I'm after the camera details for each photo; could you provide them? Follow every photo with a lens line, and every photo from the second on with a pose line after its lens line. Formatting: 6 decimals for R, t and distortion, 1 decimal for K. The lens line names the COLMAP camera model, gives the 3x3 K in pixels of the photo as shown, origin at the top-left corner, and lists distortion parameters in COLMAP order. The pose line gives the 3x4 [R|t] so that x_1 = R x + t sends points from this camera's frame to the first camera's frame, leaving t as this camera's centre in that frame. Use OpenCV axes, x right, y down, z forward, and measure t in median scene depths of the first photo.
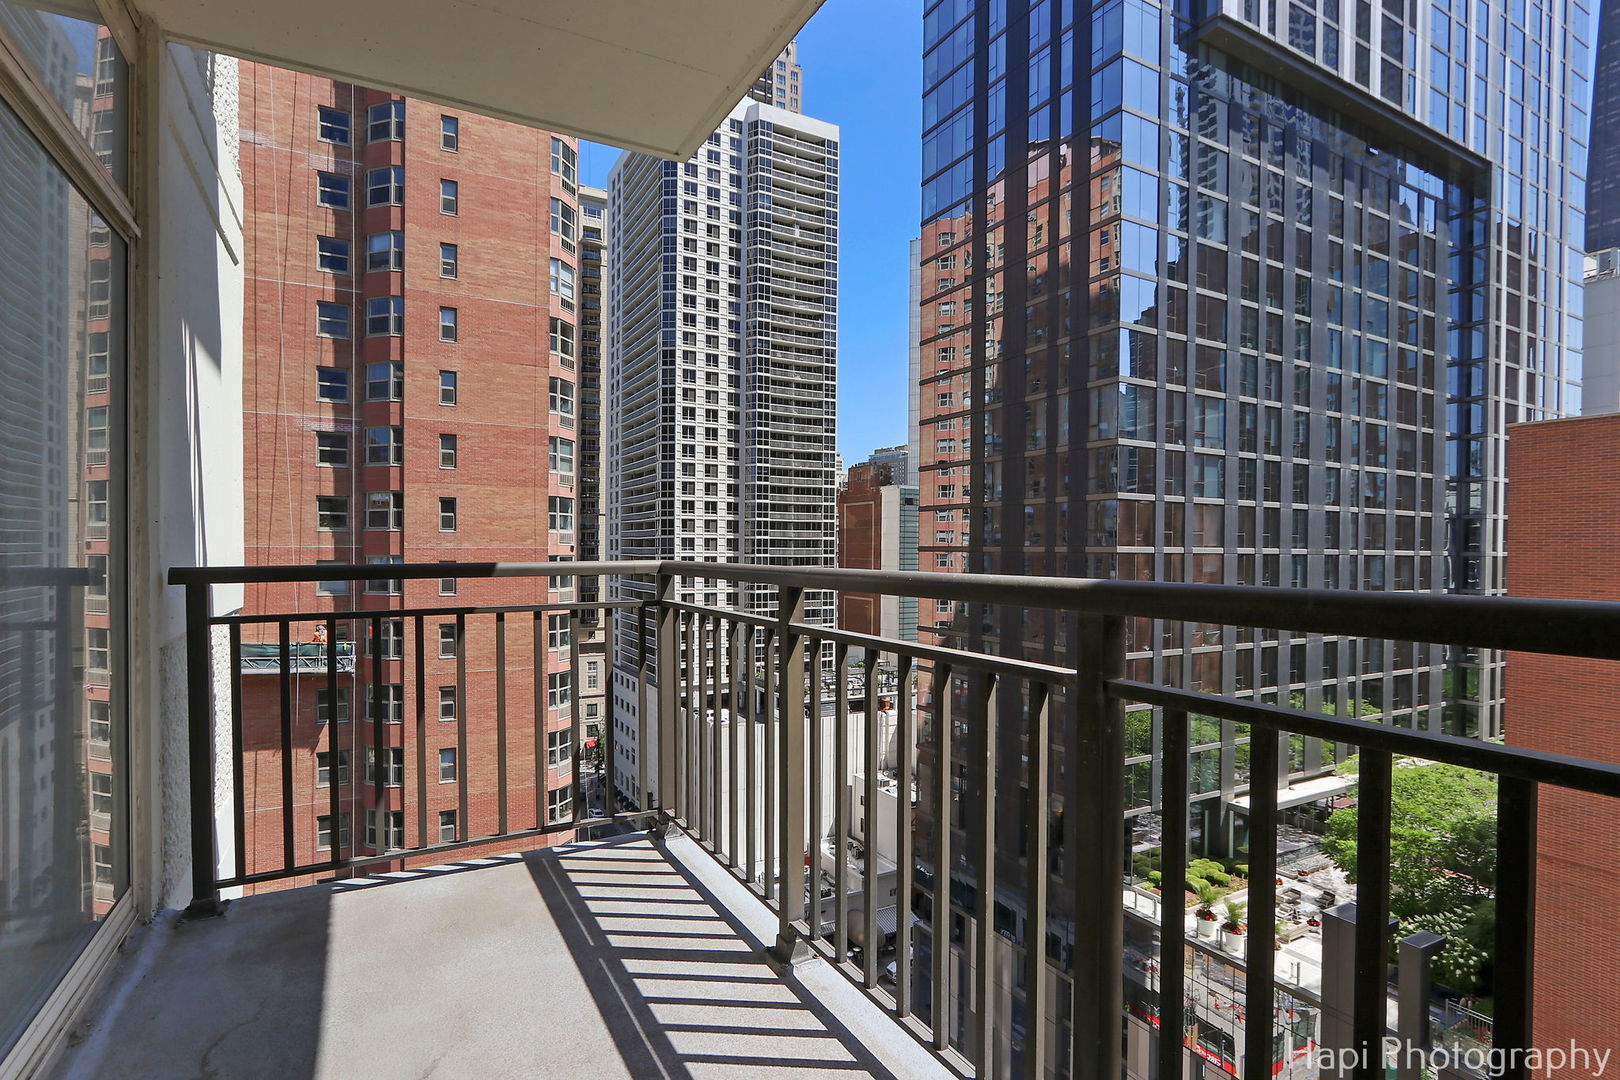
lens RADIAL K [[801.8, 0, 781.0], [0, 801.8, 559.6], [0, 0, 1]] dist [-0.013107, 0.000921]
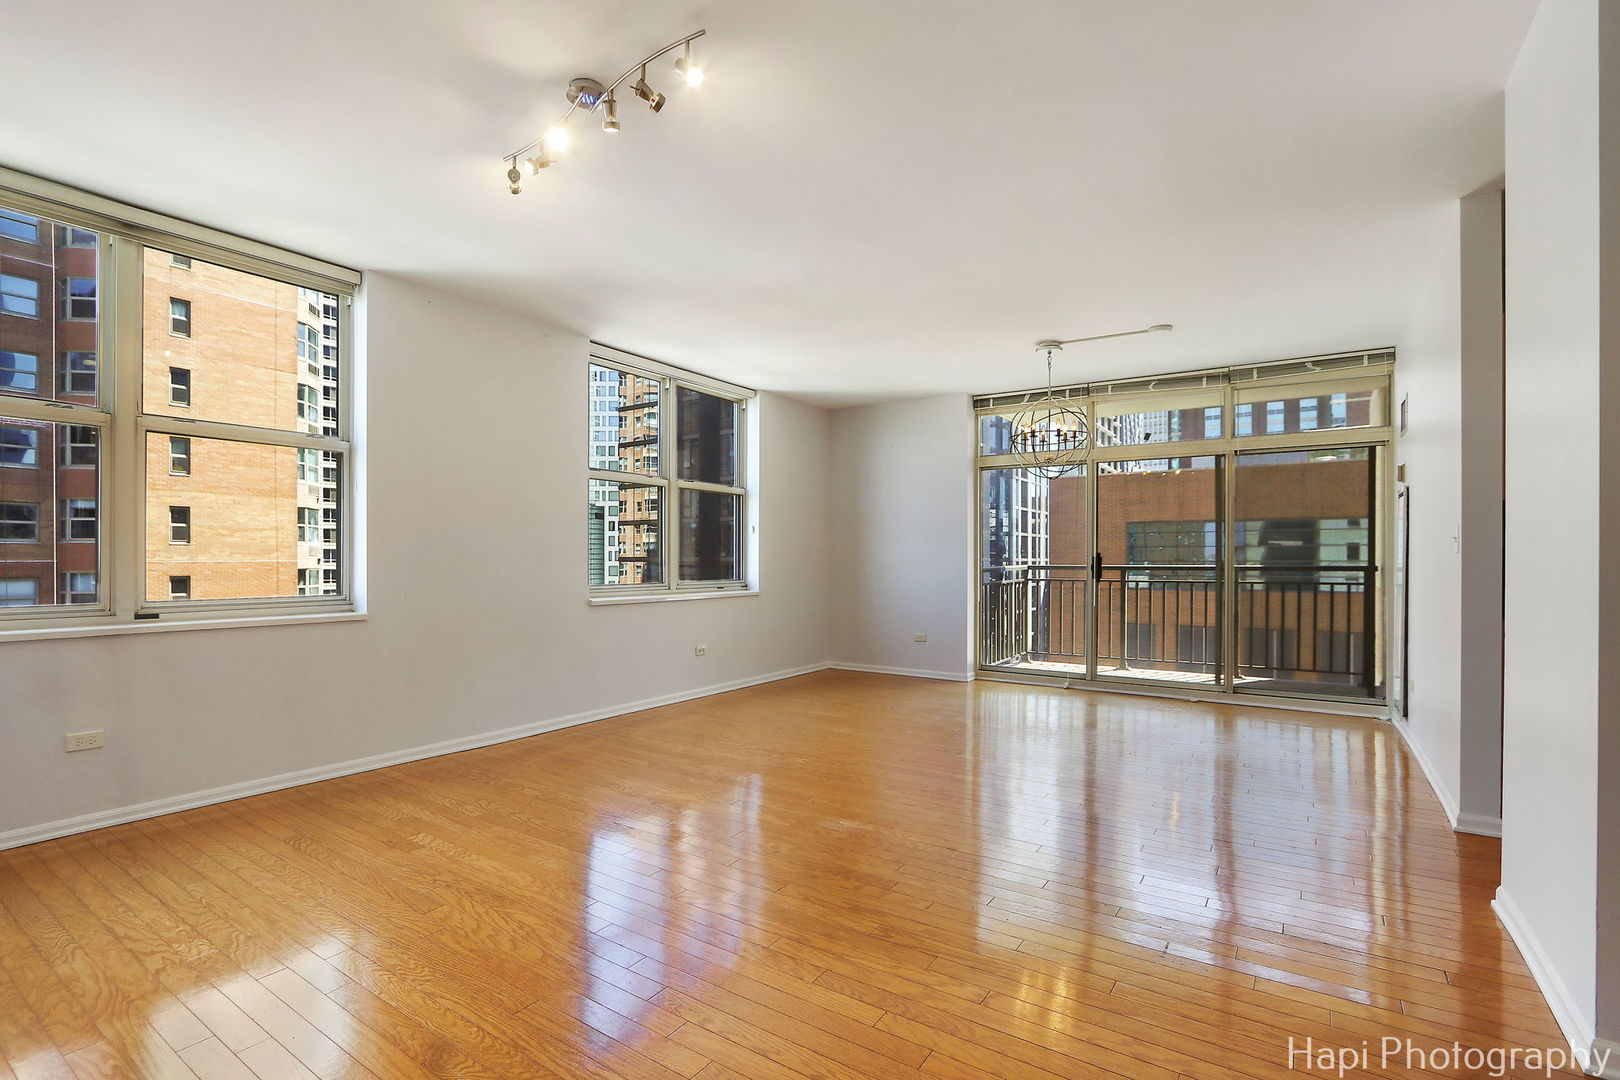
lens RADIAL K [[767.0, 0, 804.1], [0, 767.0, 548.1], [0, 0, 1]] dist [-0.004010, -0.000985]
pose [[0.884218, -0.000616, 0.467073, -0.112804], [0.013490, 0.999616, -0.024219, 0.000297], [-0.466879, 0.027716, 0.883887, -0.059051]]
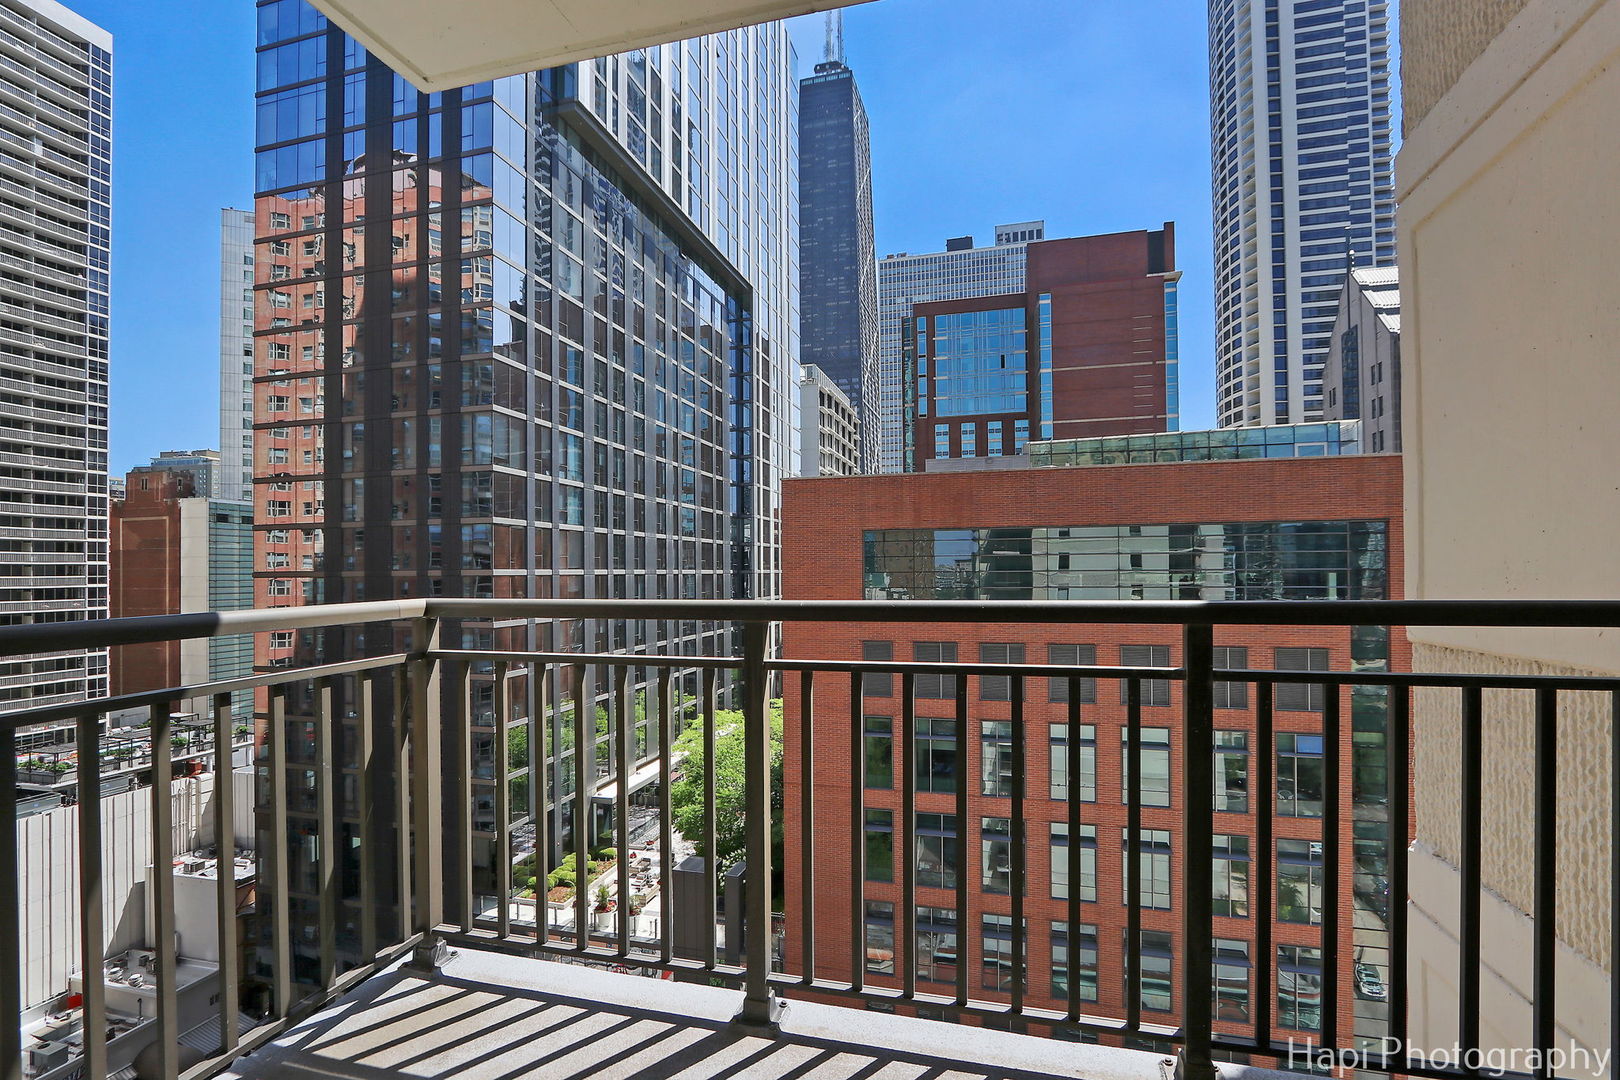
lens RADIAL K [[781.8, 0, 809.3], [0, 781.8, 556.6], [0, 0, 1]] dist [-0.011278, 0.002207]
pose [[0.689162, 0.000309, 0.724607, -0.020736], [0.023240, 0.999476, -0.022529, -0.000649], [-0.724234, 0.032365, 0.688794, 0.010775]]
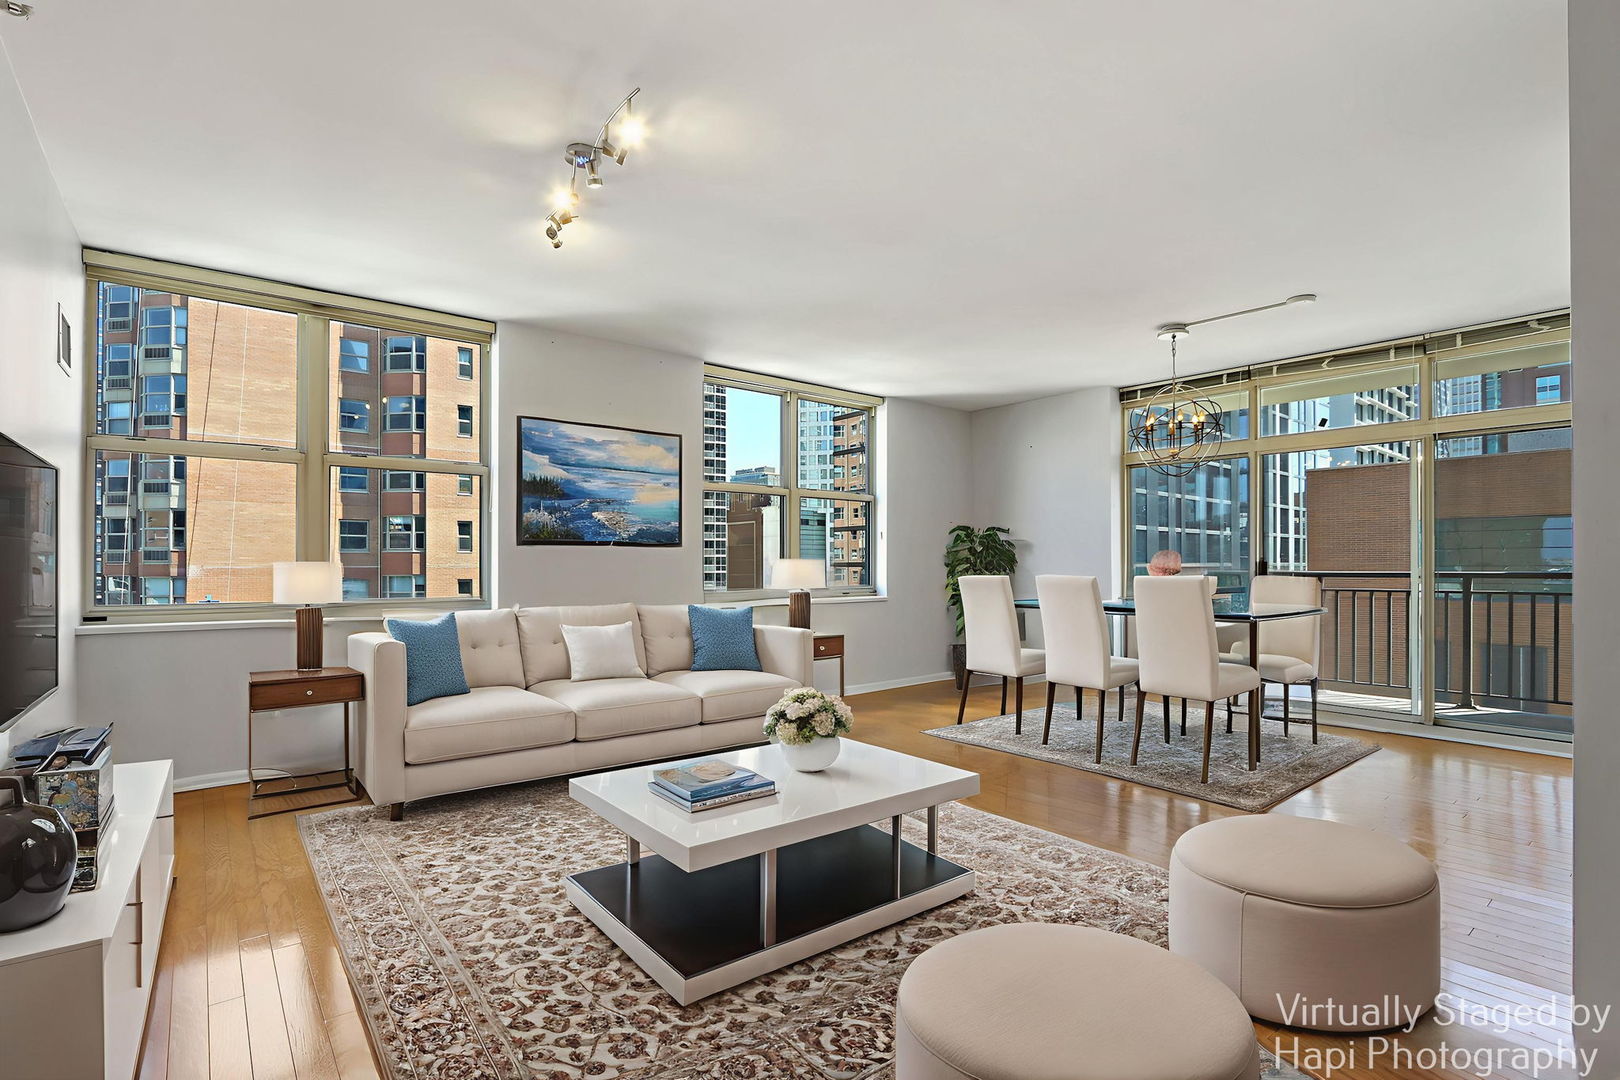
lens RADIAL K [[768.6, 0, 798.3], [0, 768.6, 550.5], [0, 0, 1]] dist [-0.003558, -0.000891]
pose [[0.981409, -0.005439, 0.191850, -0.099119], [0.011731, 0.999429, -0.031677, 0.000423], [-0.191568, 0.033339, 0.980913, -0.066057]]
